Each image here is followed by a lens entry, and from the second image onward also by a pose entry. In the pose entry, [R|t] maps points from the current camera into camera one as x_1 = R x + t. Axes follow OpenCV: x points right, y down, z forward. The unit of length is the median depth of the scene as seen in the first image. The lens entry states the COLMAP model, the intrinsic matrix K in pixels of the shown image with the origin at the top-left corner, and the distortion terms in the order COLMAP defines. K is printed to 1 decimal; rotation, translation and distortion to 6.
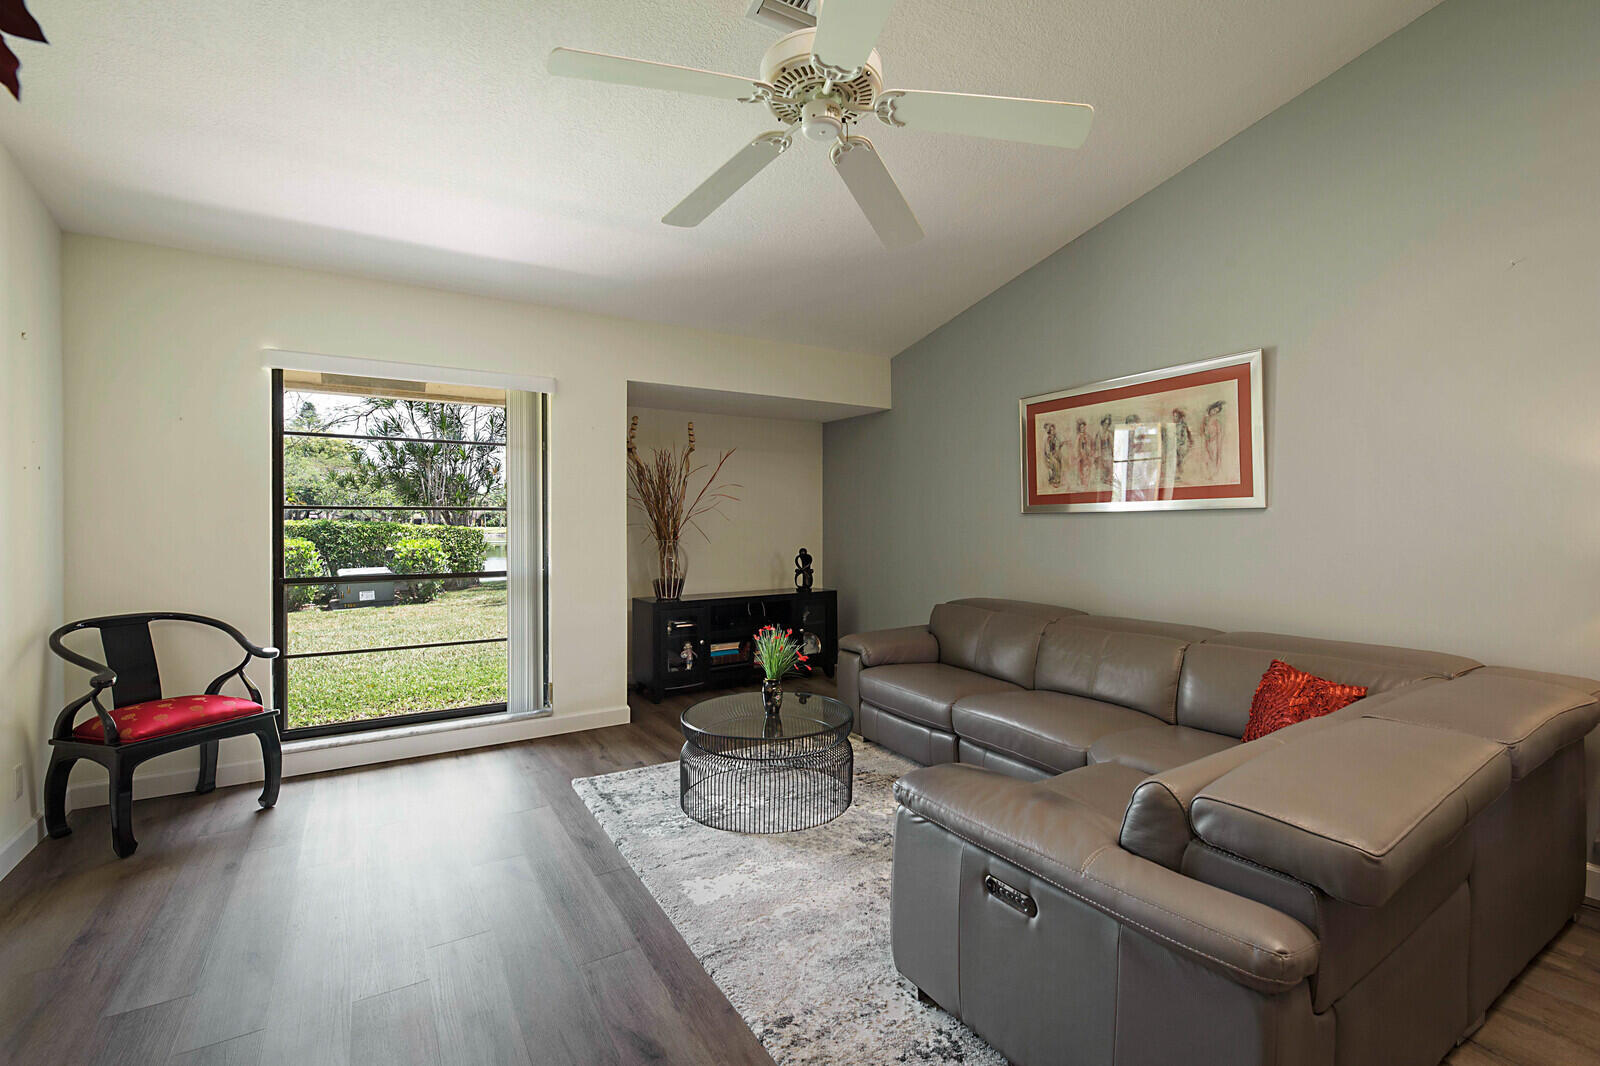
lens RADIAL K [[701.4, 0, 770.4], [0, 701.4, 527.7], [0, 0, 1]] dist [-0.001960, 0.000178]
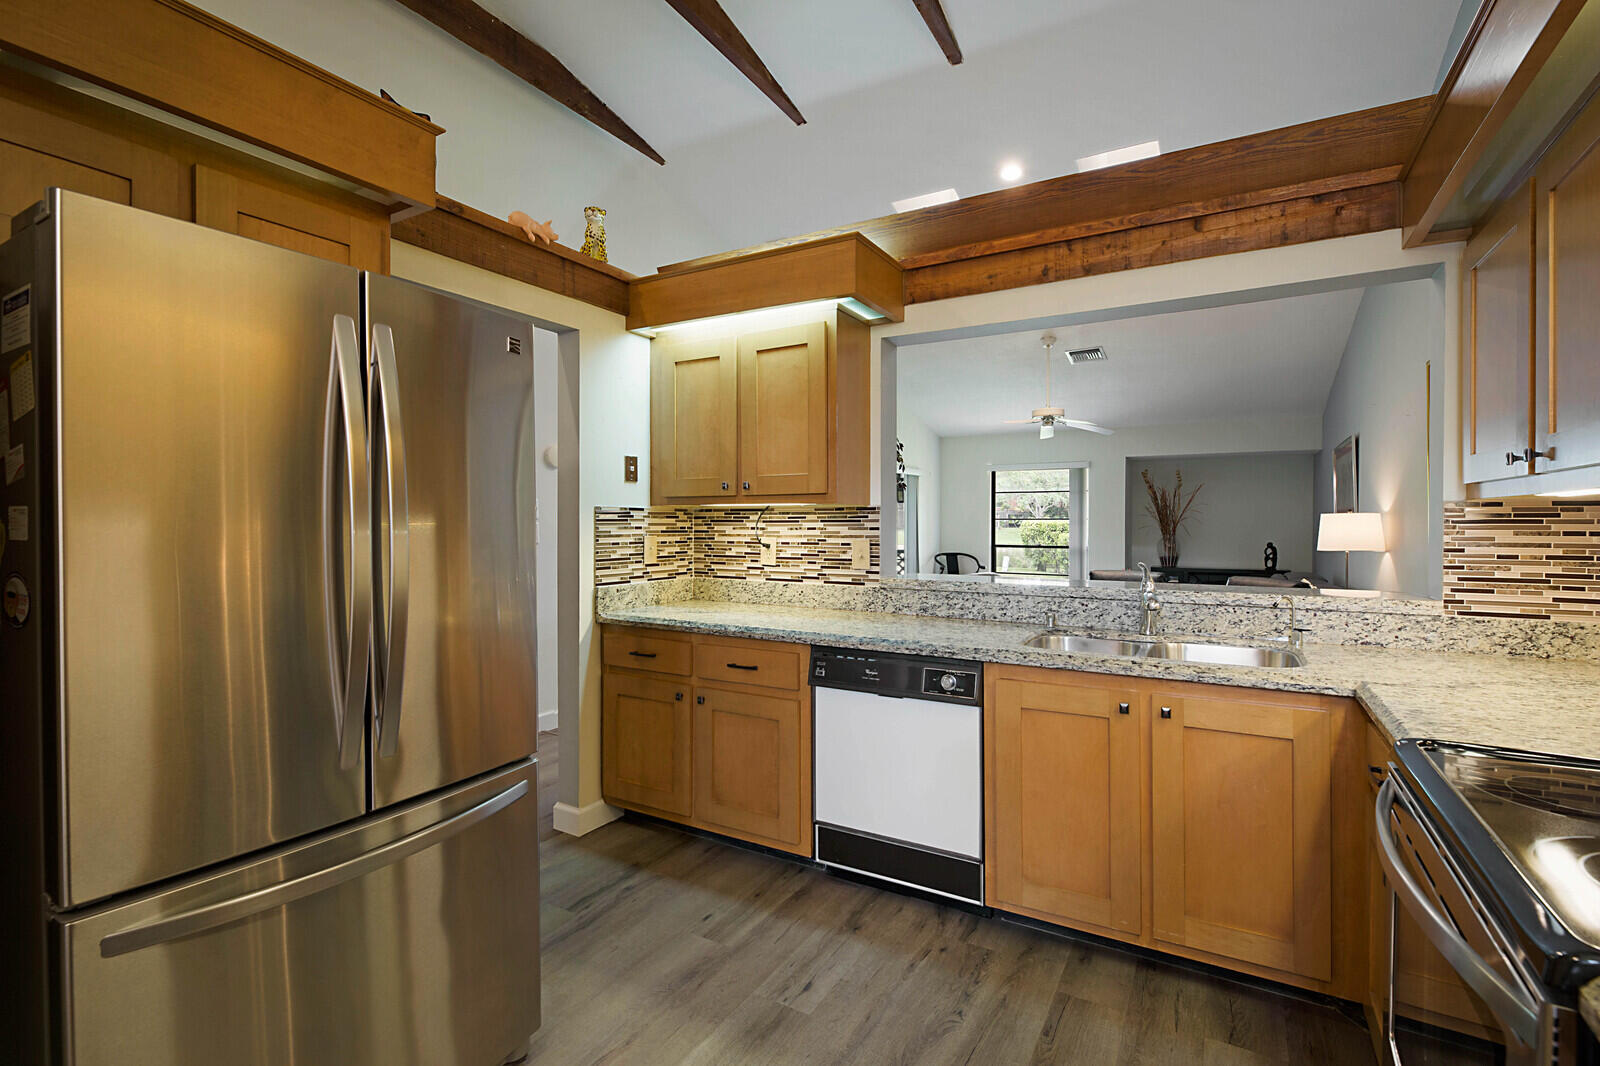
lens RADIAL K [[701.4, 0, 818.4], [0, 701.4, 534.2], [0, 0, 1]] dist [-0.001960, 0.000178]
pose [[0.487809, 0.018623, -0.872752, 1.247277], [-0.008217, 0.999826, 0.016742, -0.010654], [0.872912, -0.000996, 0.487877, -0.880881]]
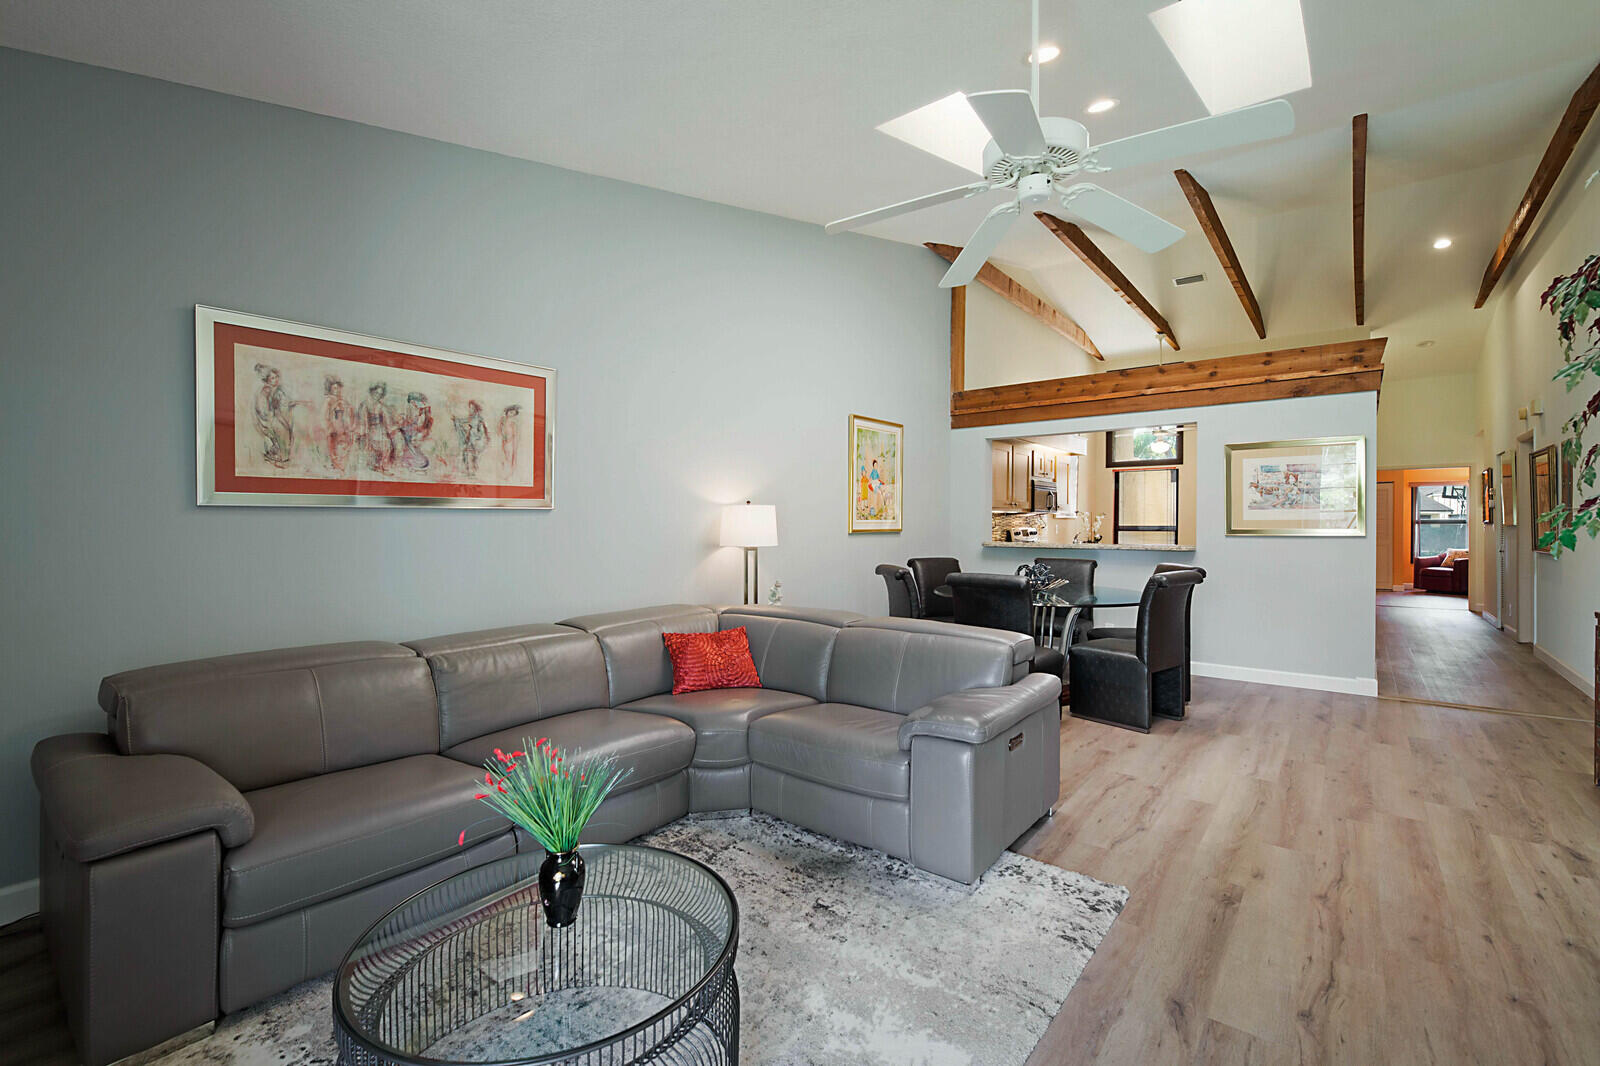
lens RADIAL K [[701.4, 0, 837.8], [0, 701.4, 525.9], [0, 0, 1]] dist [-0.001960, 0.000178]
pose [[-0.401929, -0.000176, 0.915671, -0.390735], [0.006400, 0.999975, 0.003002, -0.002206], [-0.915649, 0.007067, -0.401918, 0.782176]]
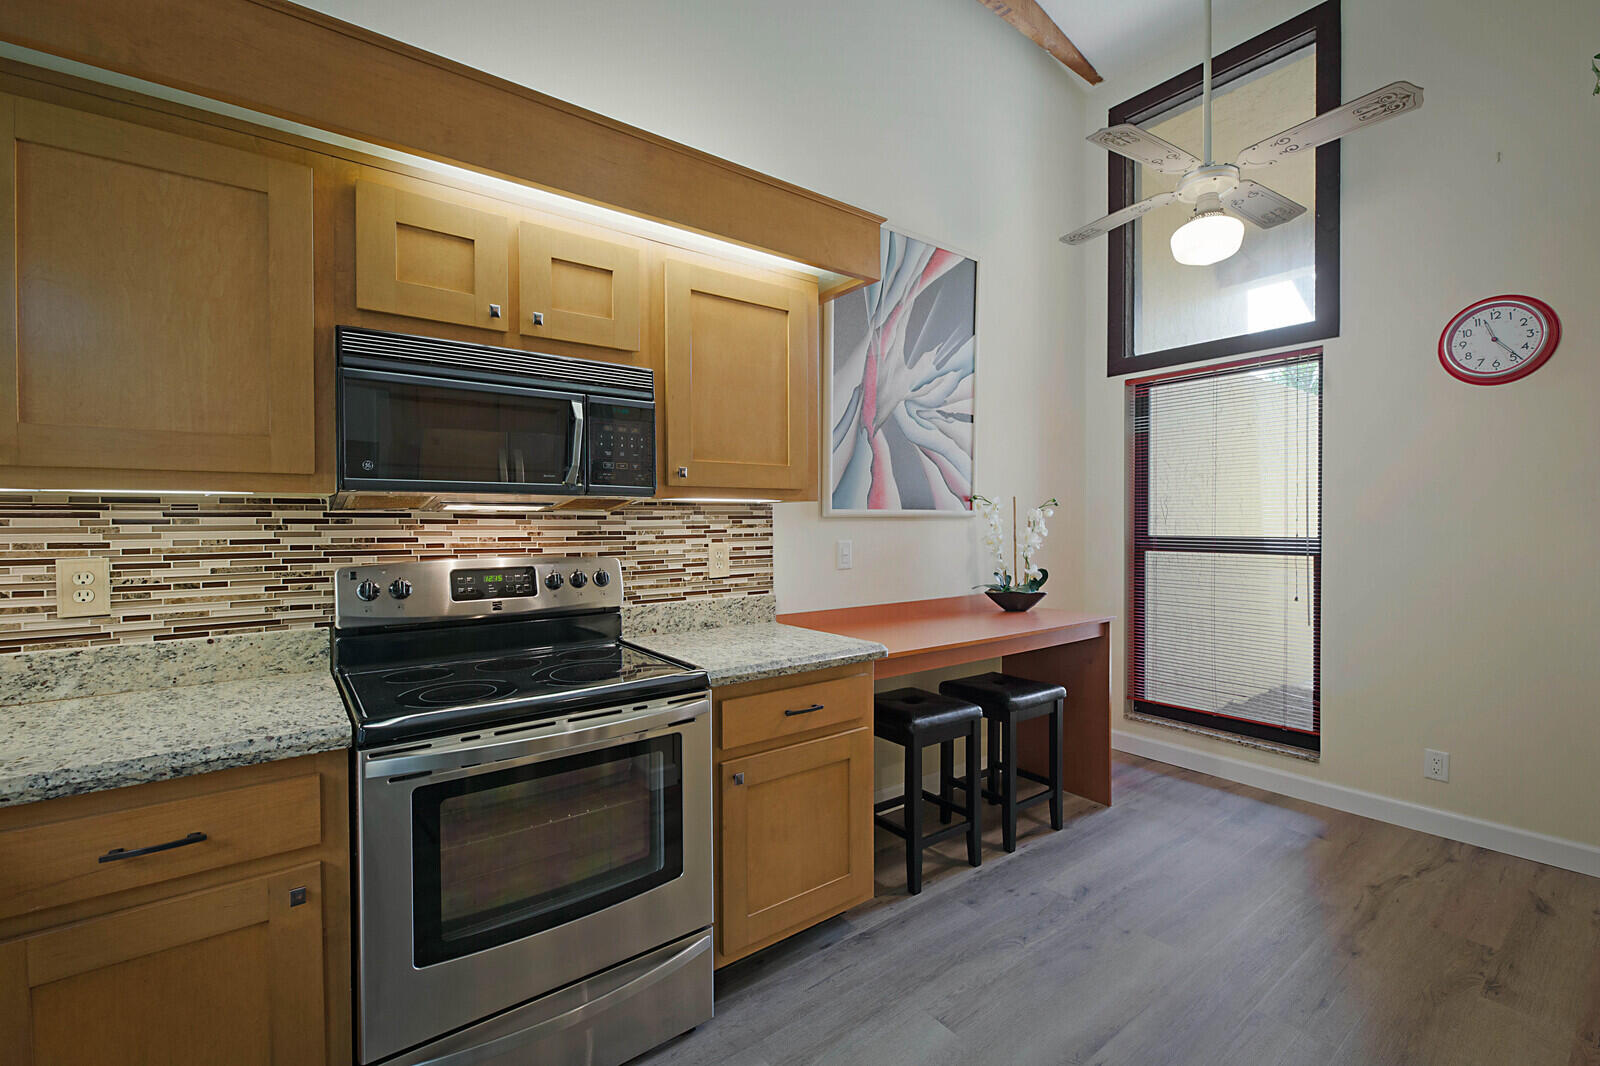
lens RADIAL K [[701.4, 0, 825.4], [0, 701.4, 527.8], [0, 0, 1]] dist [-0.001960, 0.000178]
pose [[-0.139683, -0.009549, 0.990150, 0.752779], [0.008873, 0.999901, 0.010895, -0.012758], [-0.990156, 0.010308, -0.139585, -0.687307]]
